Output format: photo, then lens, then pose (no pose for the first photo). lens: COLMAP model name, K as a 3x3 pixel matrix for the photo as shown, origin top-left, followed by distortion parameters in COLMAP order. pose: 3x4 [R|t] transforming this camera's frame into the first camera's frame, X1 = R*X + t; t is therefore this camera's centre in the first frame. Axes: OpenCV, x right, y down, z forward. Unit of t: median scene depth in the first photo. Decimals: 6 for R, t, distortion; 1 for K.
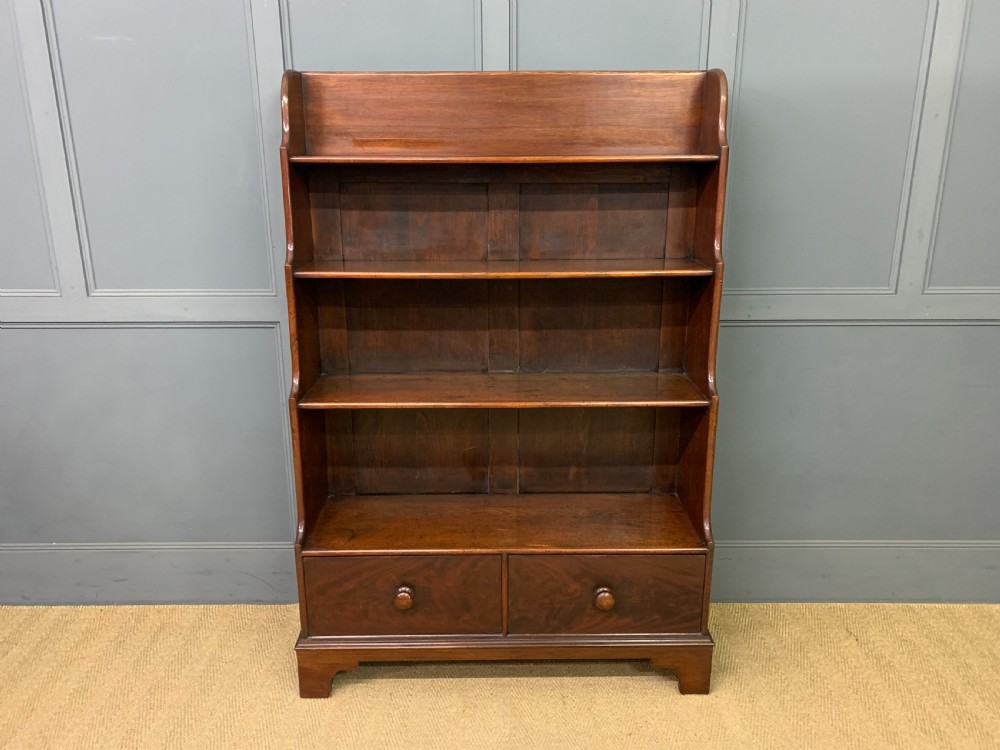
lens RADIAL K [[763.1, 0, 498.7], [0, 763.1, 369.9], [0, 0, 1]] dist [0.022973, -0.004243]
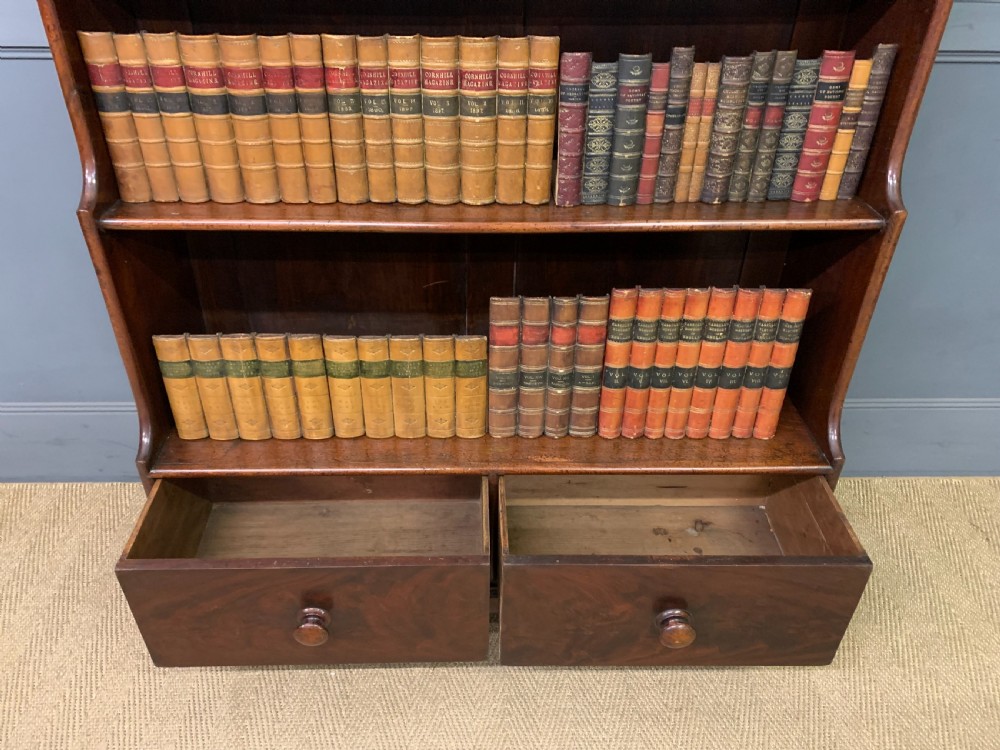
lens RADIAL K [[748.2, 0, 485.0], [0, 748.2, 374.7], [0, 0, 1]] dist [0.008834, -0.006997]
pose [[0.999881, 0.003118, 0.015092, -0.007380], [-0.007819, 0.946545, 0.322477, -0.021722], [-0.013279, -0.322557, 0.946457, 0.462520]]
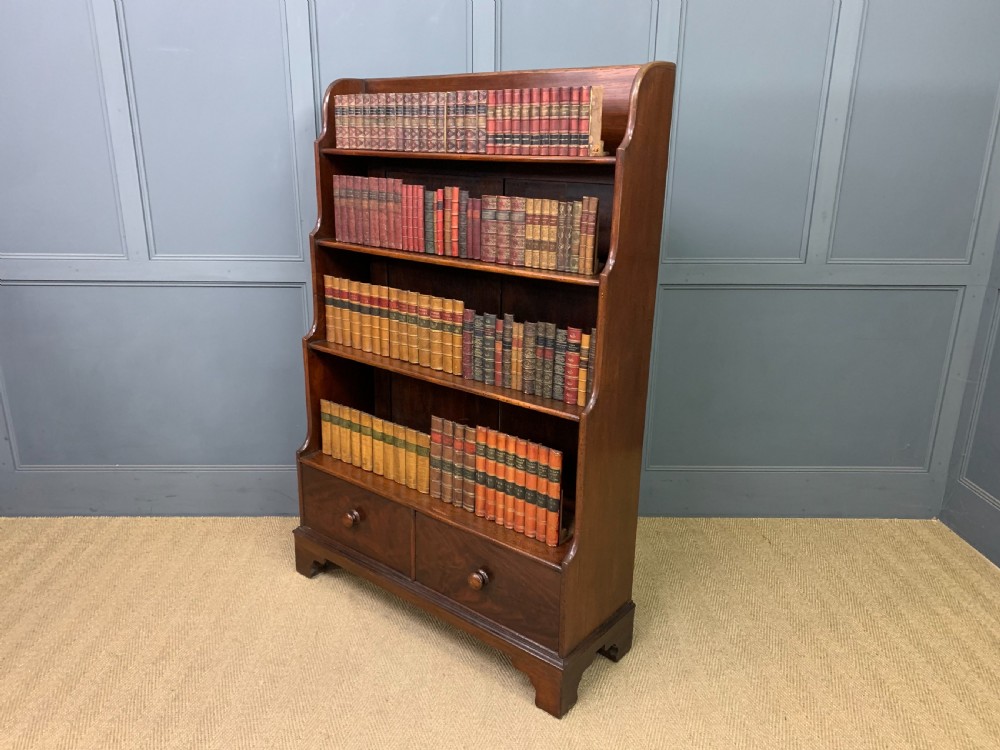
lens RADIAL K [[761.9, 0, 494.1], [0, 761.9, 389.0], [0, 0, 1]] dist [0.022350, -0.002185]
pose [[0.771177, 0.212139, -0.600237, 0.723937], [-0.187983, 0.976686, 0.103668, -0.069136], [0.608235, 0.032888, 0.793076, 0.170966]]
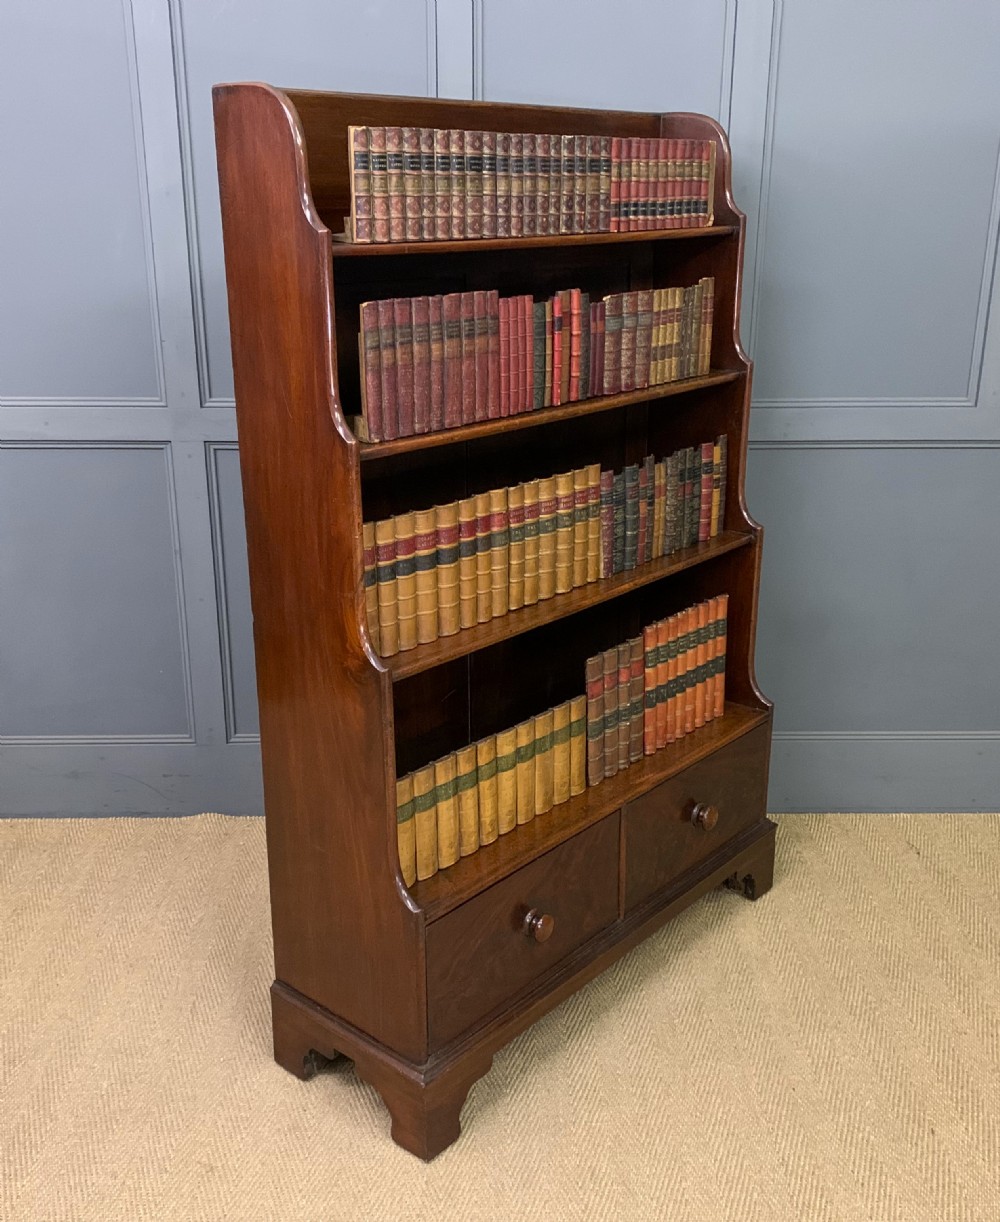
lens RADIAL K [[1238.1, 0, 496.9], [0, 1238.1, 661.0], [0, 0, 1]] dist [0.001210, -0.147602]
pose [[0.672364, -0.266083, 0.690744, -0.815451], [0.194297, 0.963879, 0.182171, -0.118746], [-0.714266, 0.011724, 0.699777, 0.267785]]
